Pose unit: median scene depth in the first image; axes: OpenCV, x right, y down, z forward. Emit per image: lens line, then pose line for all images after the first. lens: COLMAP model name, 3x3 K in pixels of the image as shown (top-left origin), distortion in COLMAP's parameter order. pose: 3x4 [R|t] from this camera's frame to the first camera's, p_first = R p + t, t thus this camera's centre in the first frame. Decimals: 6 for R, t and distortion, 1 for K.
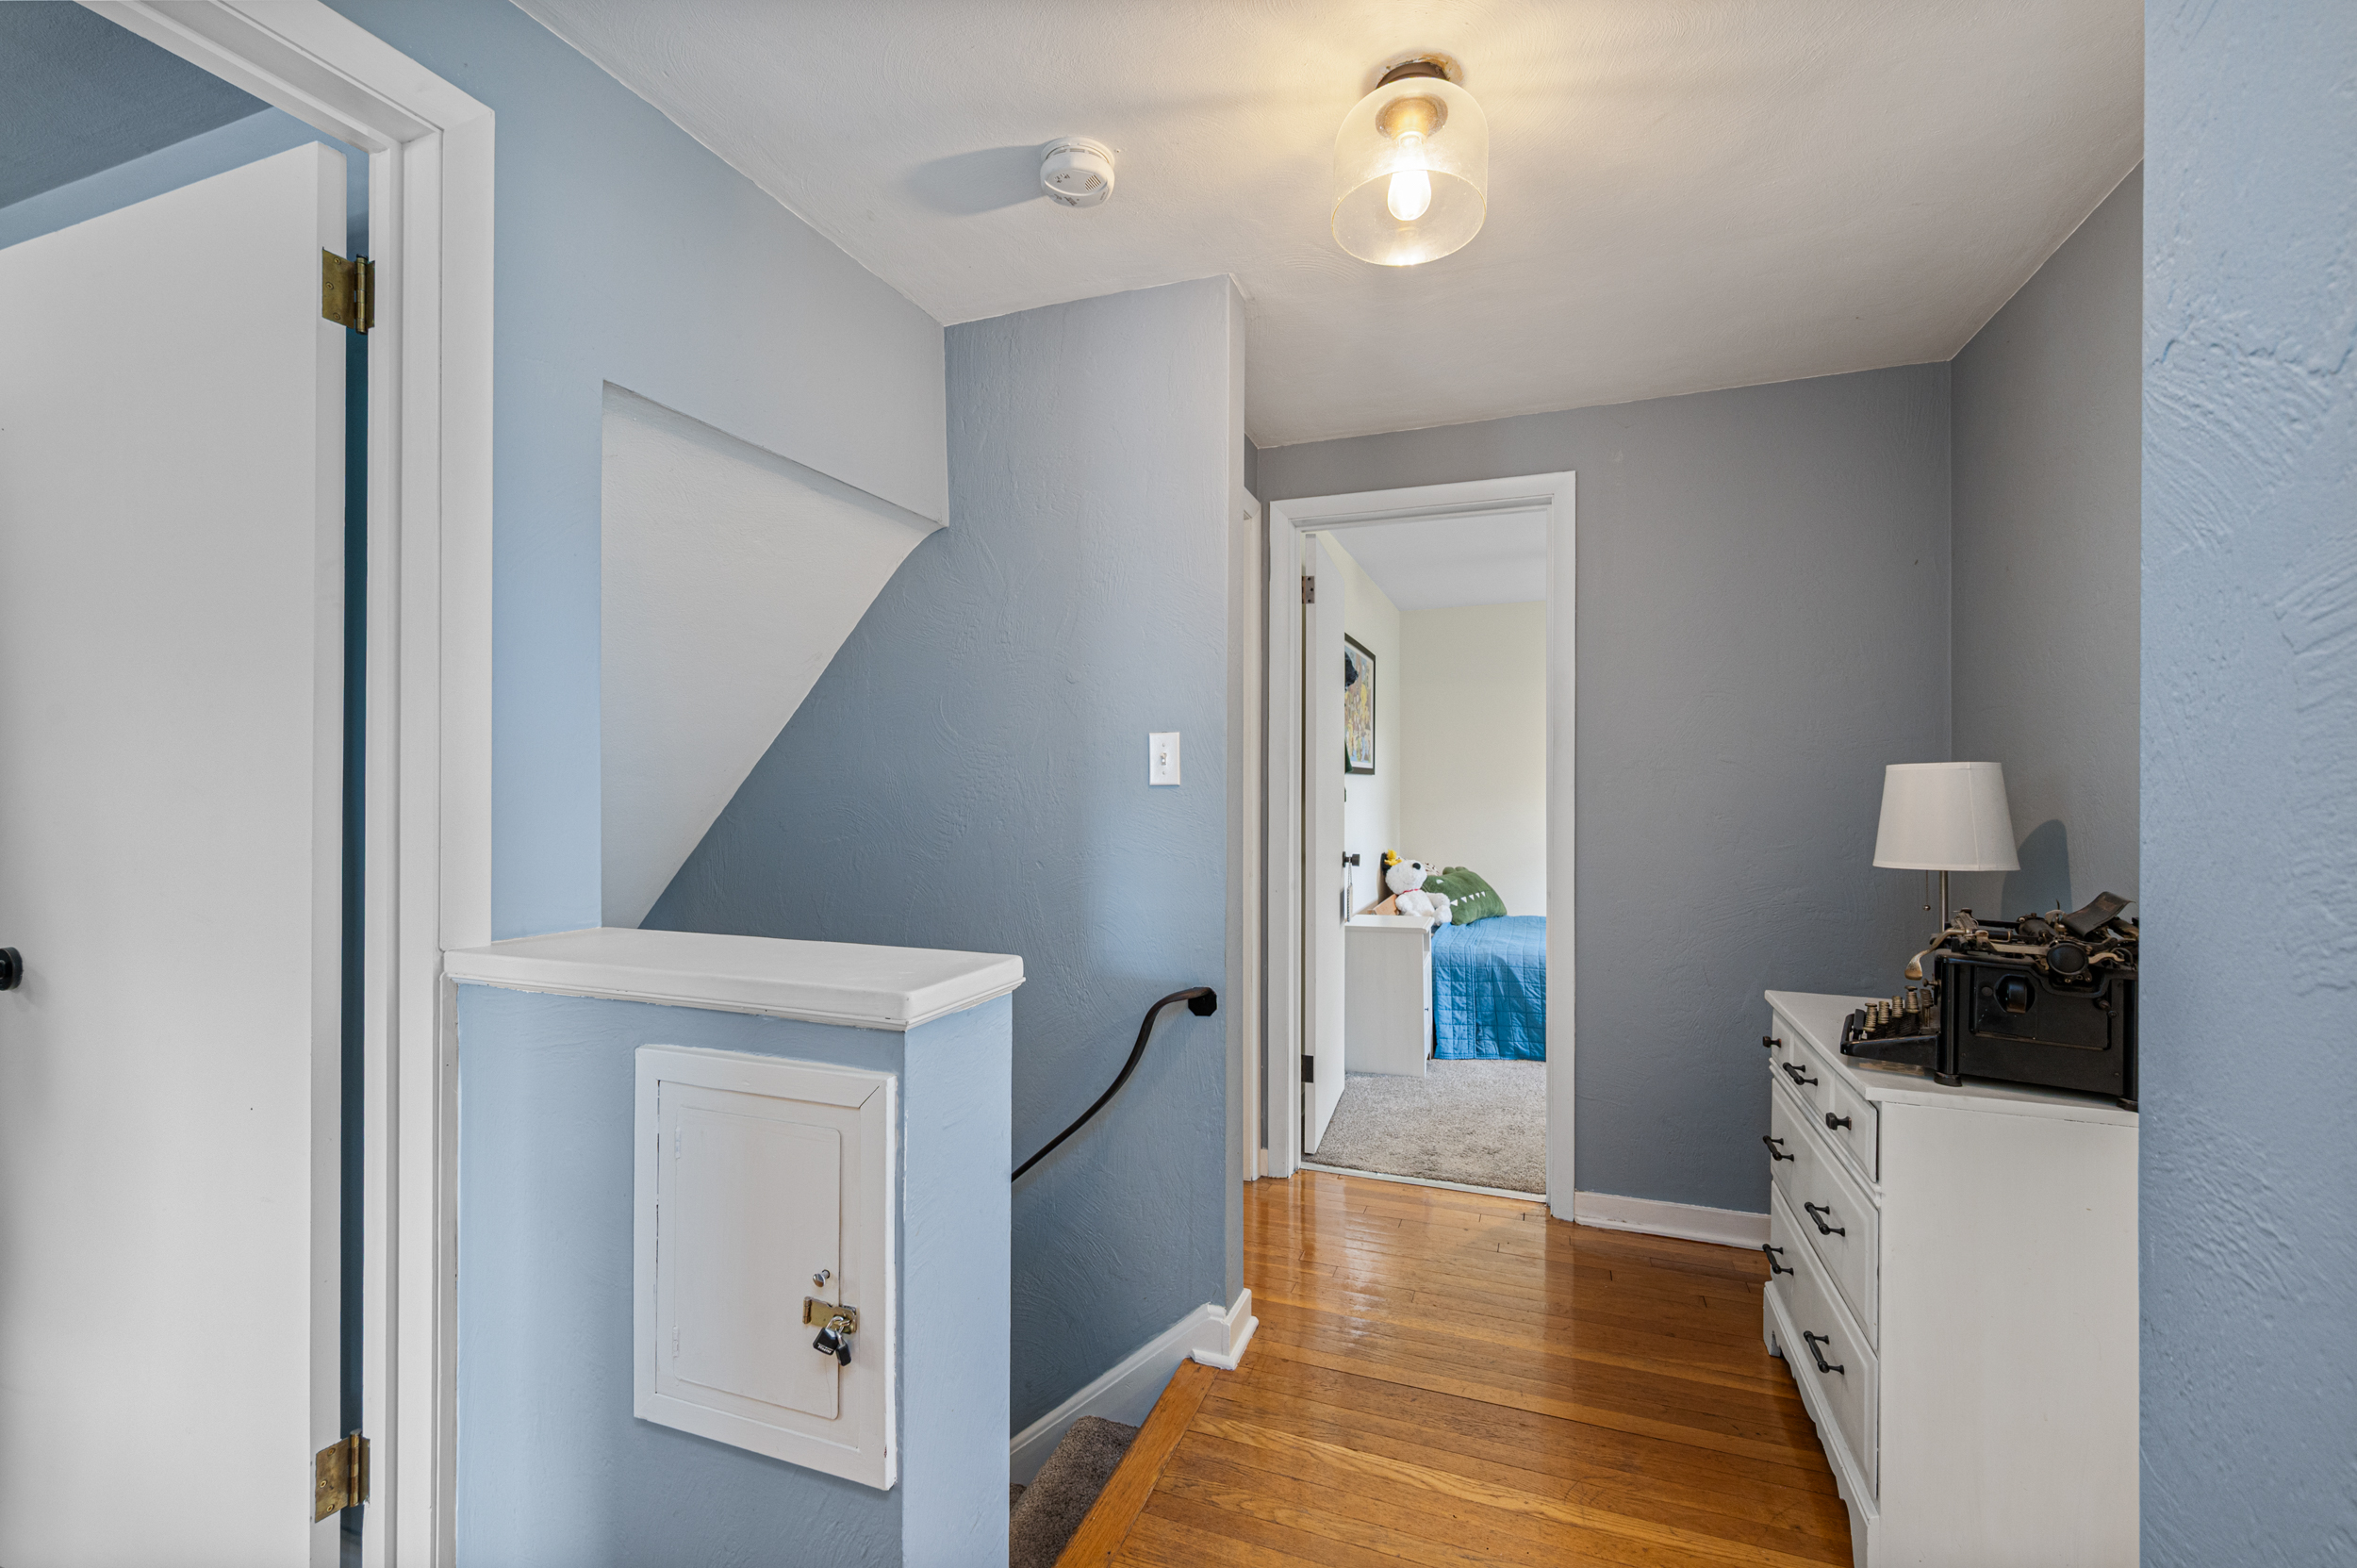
lens RADIAL K [[1002.2, 0, 1178.5], [0, 1002.2, 784.0], [0, 0, 1]] dist [0.000361, 0.000144]
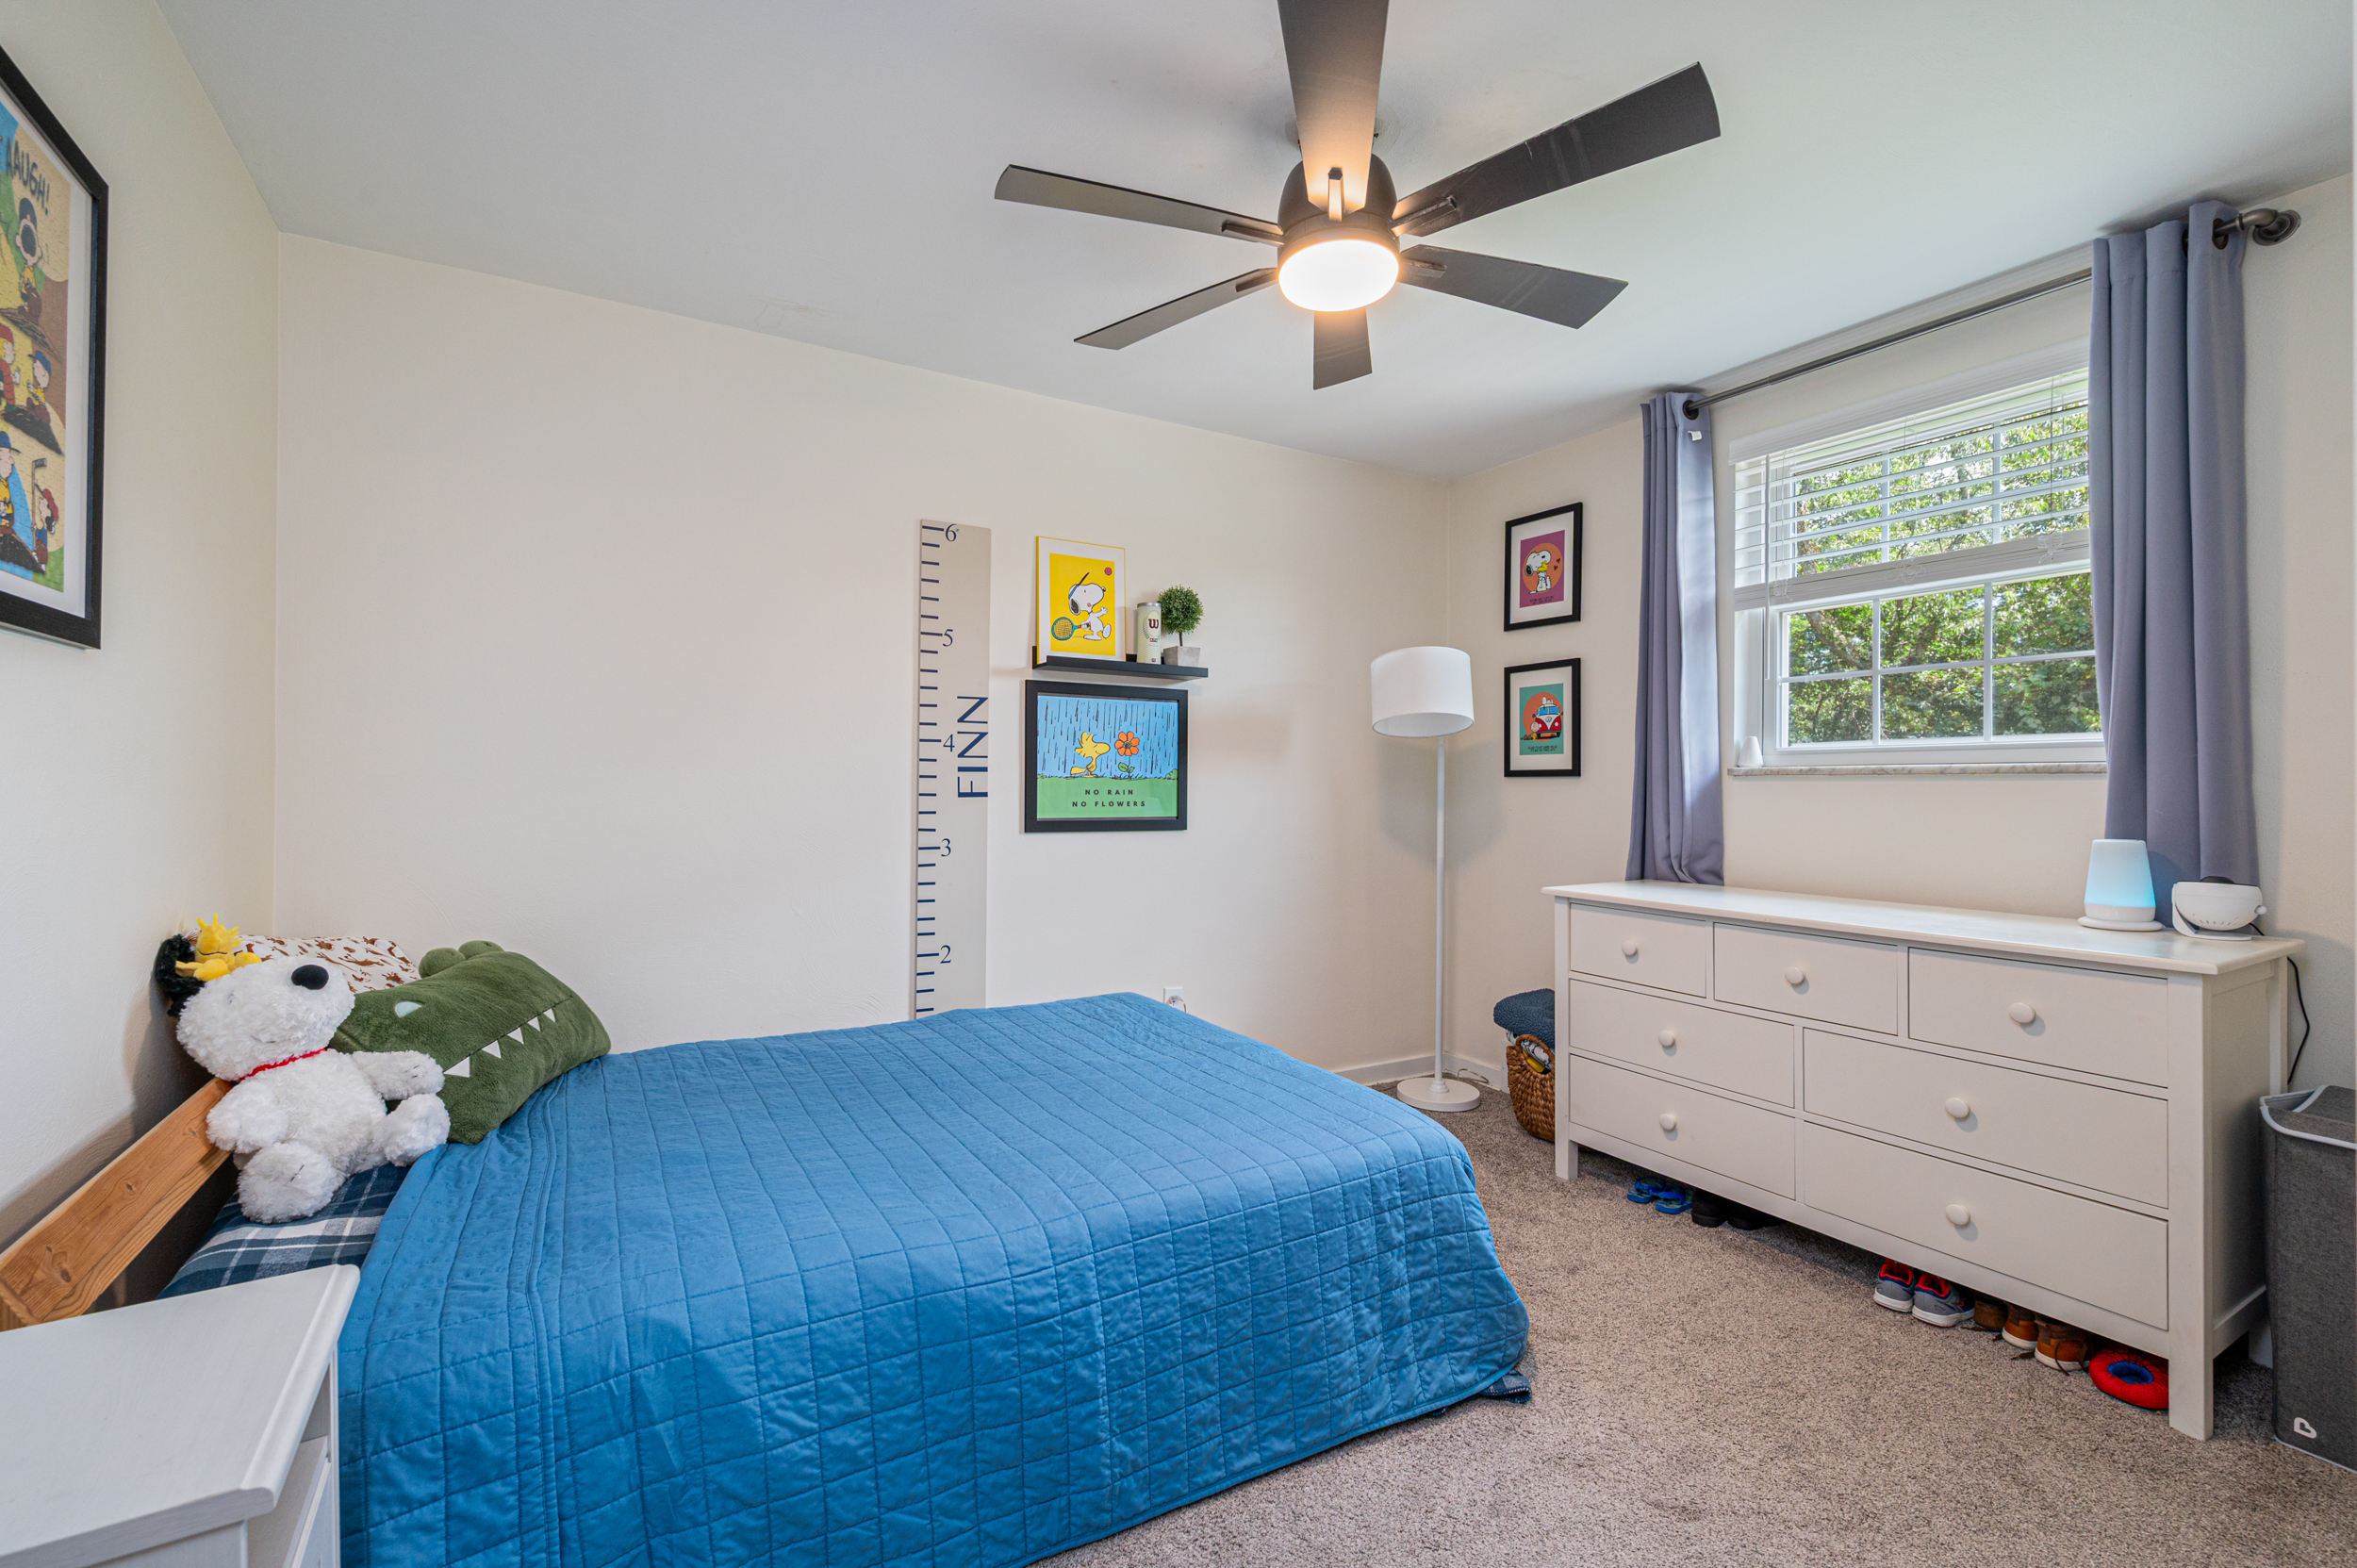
lens RADIAL K [[1002.2, 0, 1178.5], [0, 1002.2, 784.0], [0, 0, 1]] dist [0.000361, 0.000144]
pose [[0.623834, 0.010091, 0.781492, 0.164146], [-0.008342, 0.999946, -0.006253, 0.024224], [-0.781512, -0.002618, 0.623884, 0.608448]]
